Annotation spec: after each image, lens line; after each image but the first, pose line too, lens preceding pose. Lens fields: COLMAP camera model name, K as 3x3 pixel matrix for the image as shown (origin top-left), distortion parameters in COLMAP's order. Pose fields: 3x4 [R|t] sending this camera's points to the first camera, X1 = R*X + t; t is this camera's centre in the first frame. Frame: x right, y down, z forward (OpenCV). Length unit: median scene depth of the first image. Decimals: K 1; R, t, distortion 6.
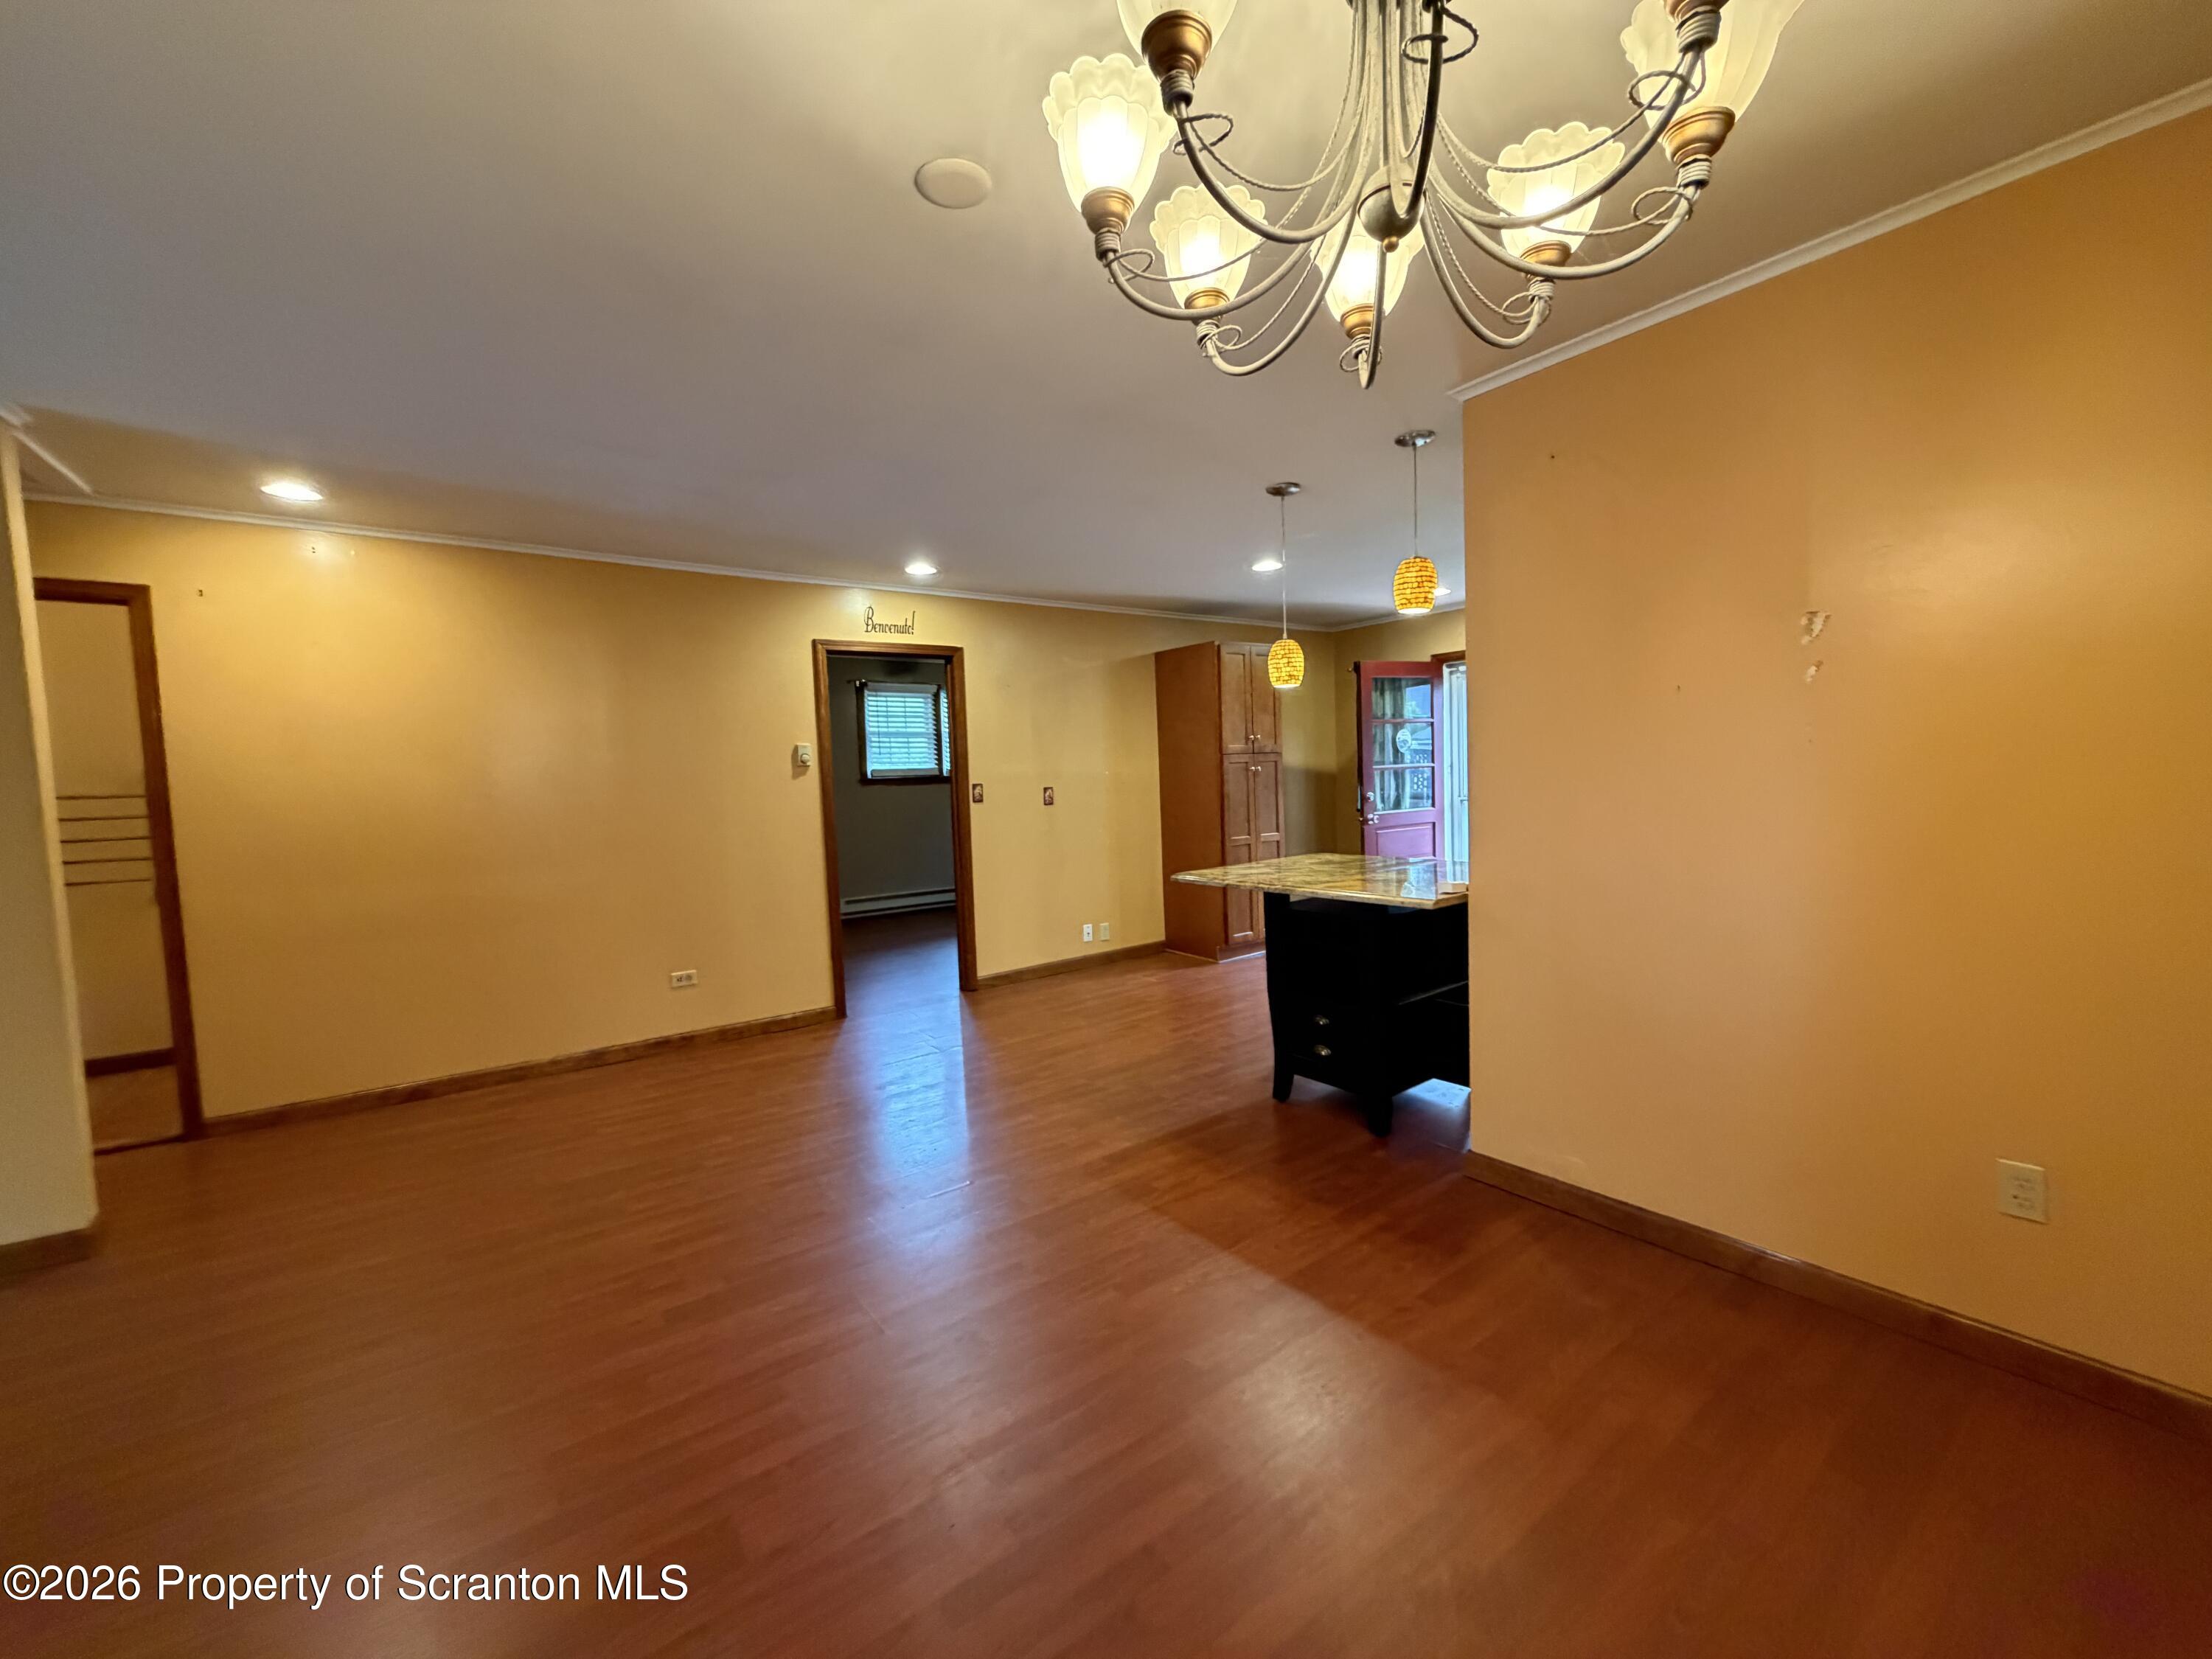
lens RADIAL K [[885.1, 0, 1096.5], [0, 885.1, 828.7], [0, 0, 1]] dist [0.011789, -0.006346]
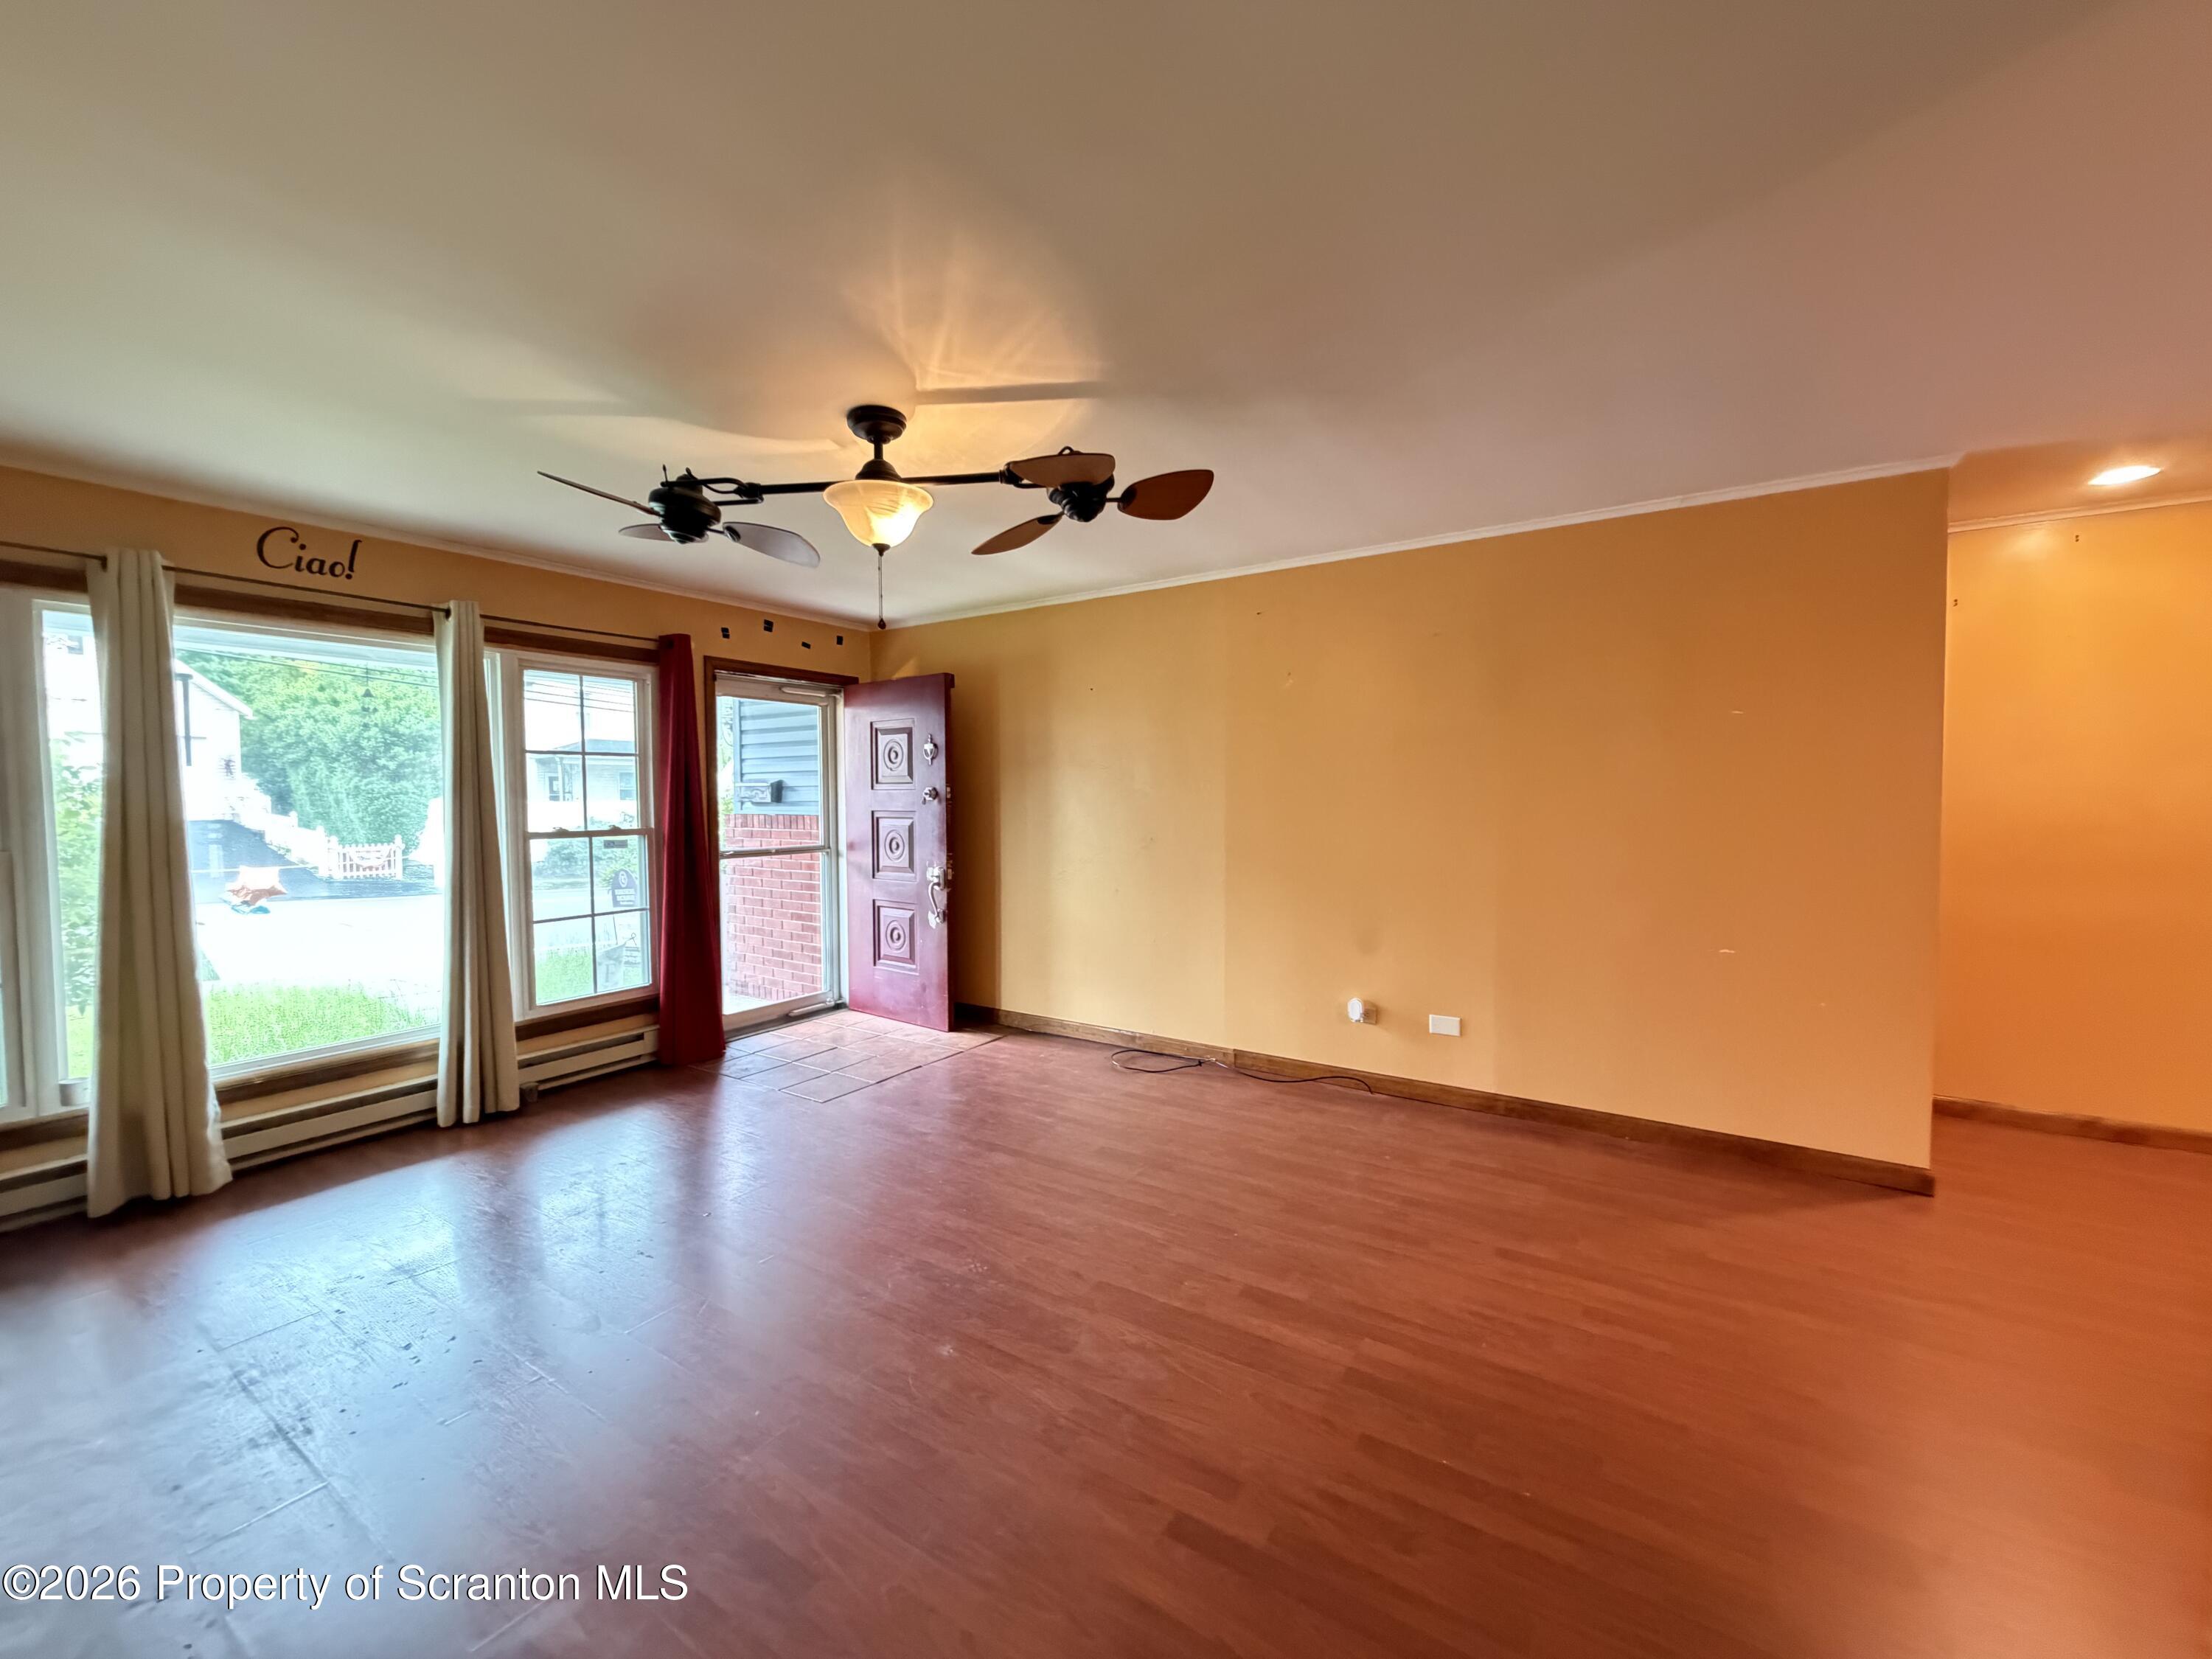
lens RADIAL K [[885.1, 0, 1096.5], [0, 885.1, 828.7], [0, 0, 1]] dist [0.011789, -0.006346]
pose [[0.347612, 0.061660, -0.935609, -0.259794], [-0.062455, 0.997142, 0.042511, 0.016693], [0.935556, 0.043656, 0.350469, -0.230674]]
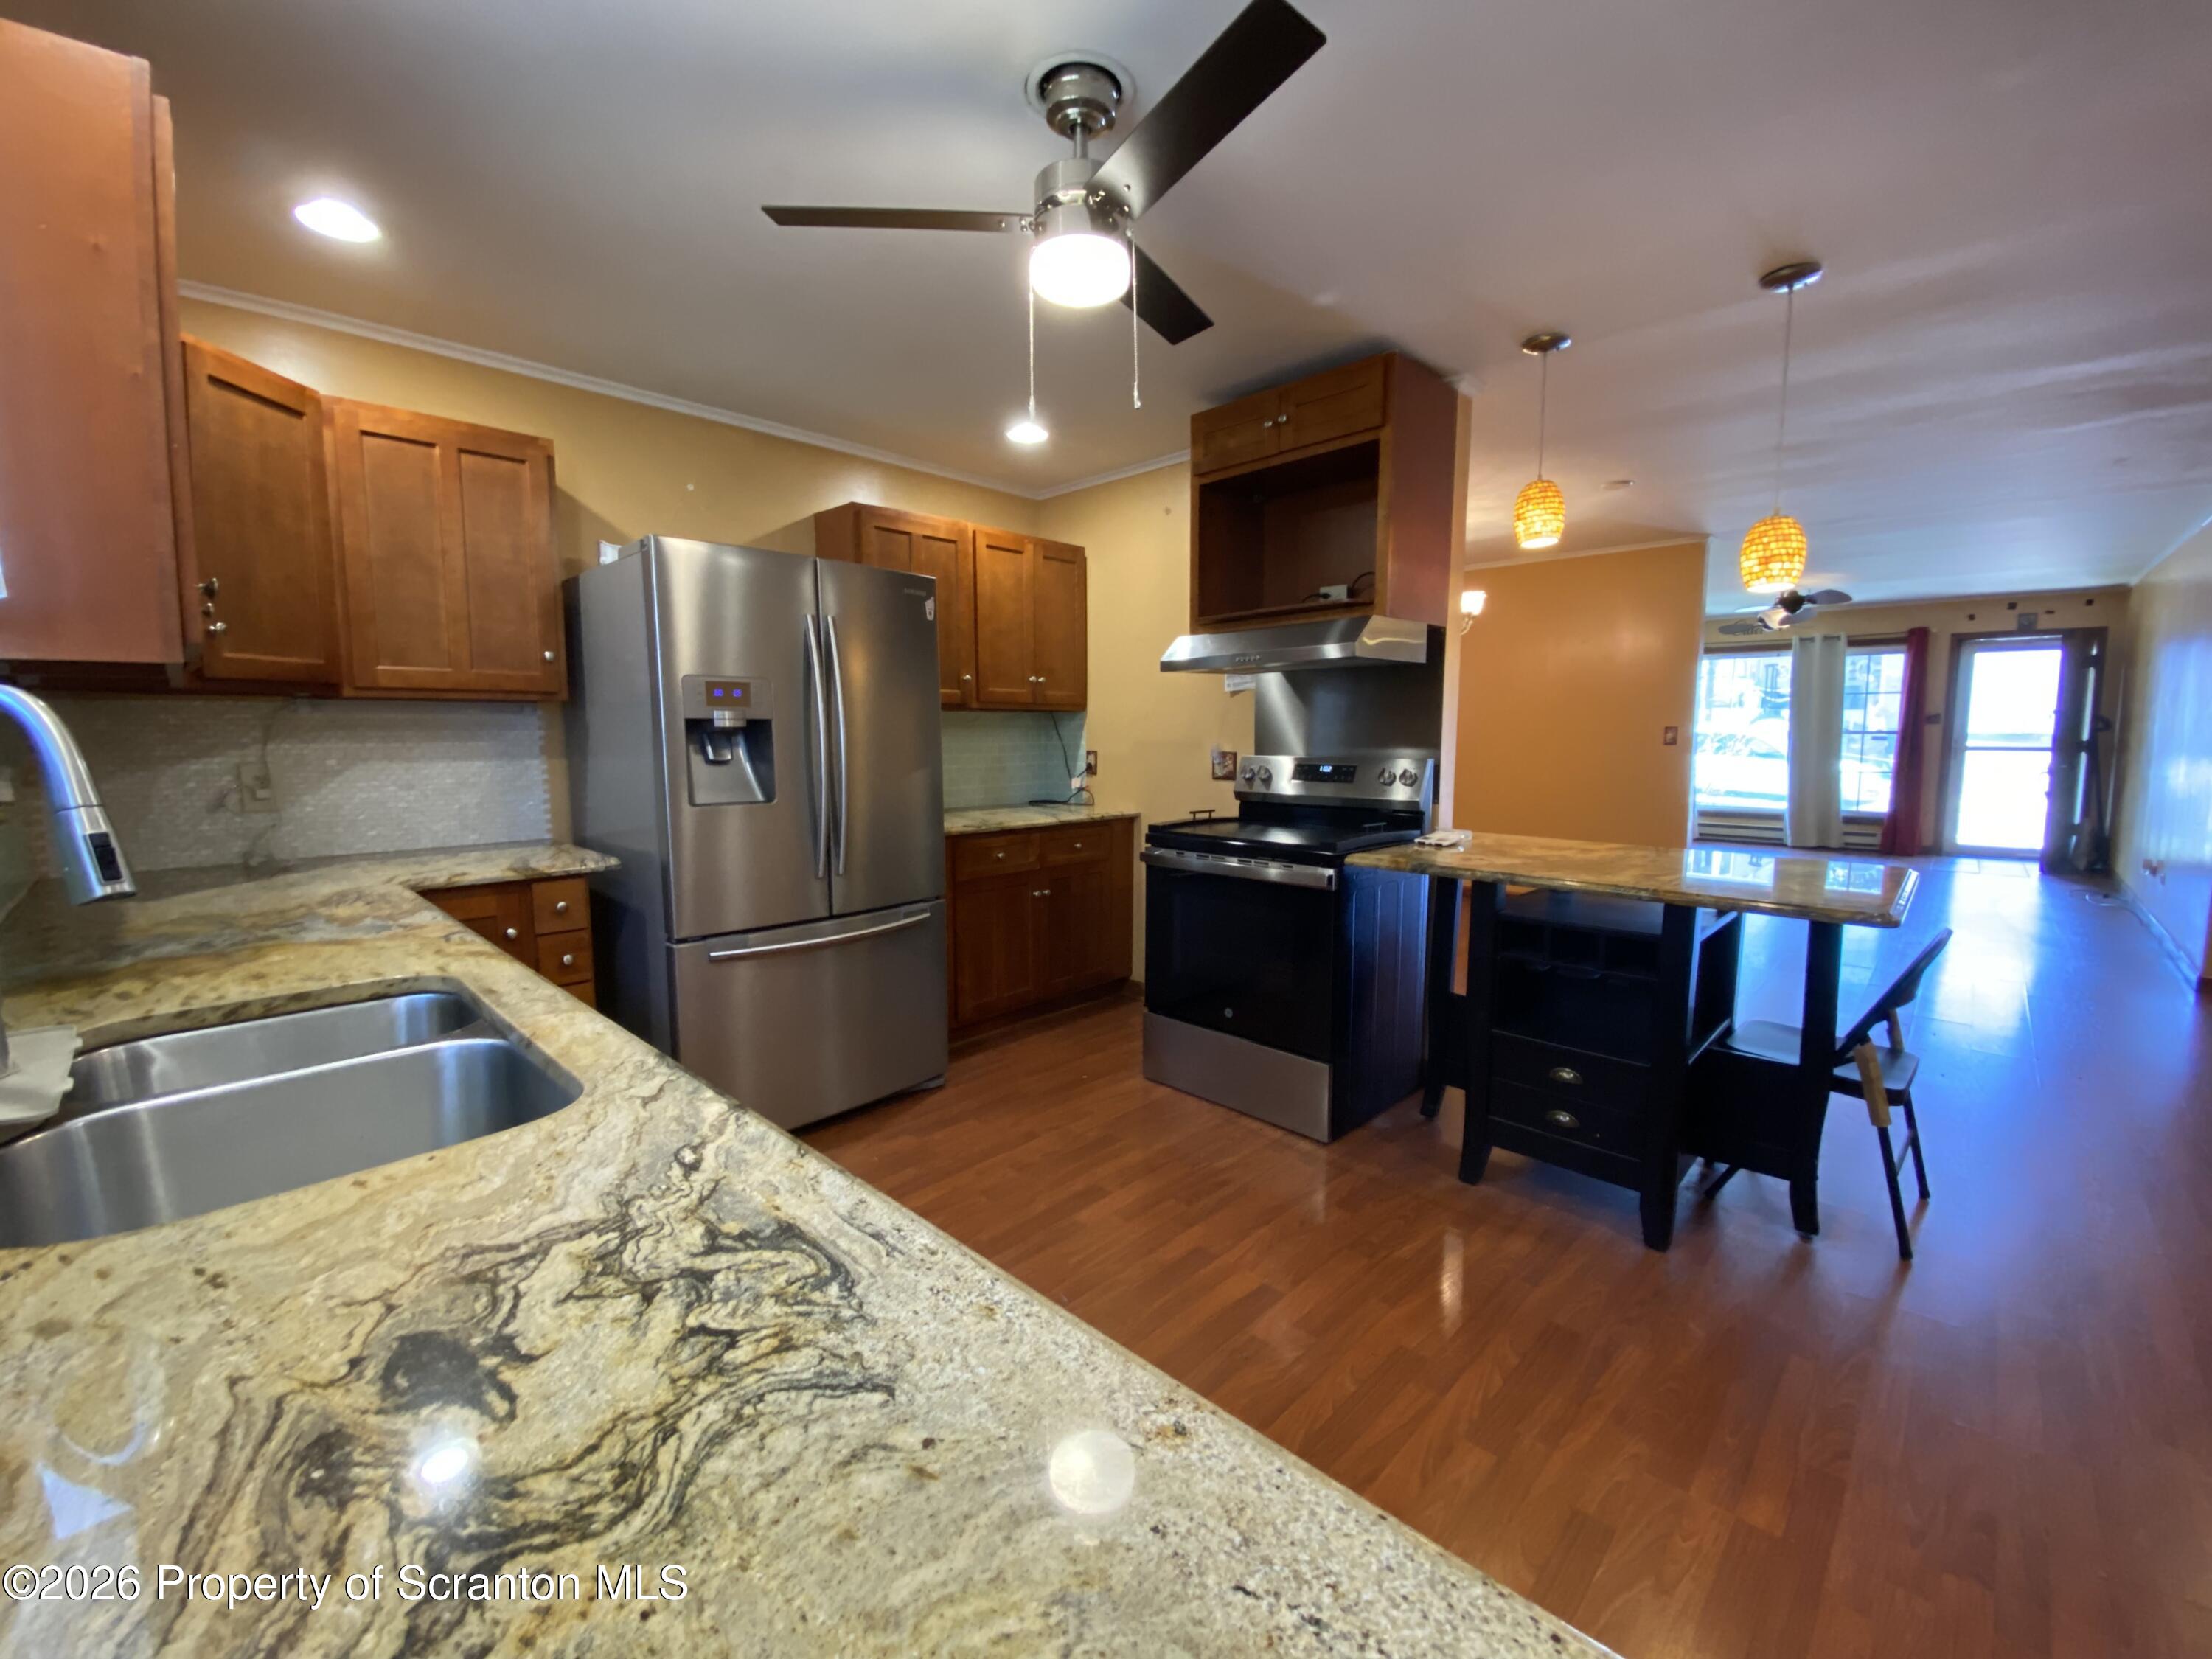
lens RADIAL K [[895.8, 0, 1106.0], [0, 895.8, 829.5], [0, 0, 1]] dist [0.001372, -0.000006]
pose [[-0.984696, 0.060324, -0.163506, 0.653828], [0.031040, 0.983890, 0.176061, -0.094777], [0.171492, 0.168292, -0.970705, 1.270491]]
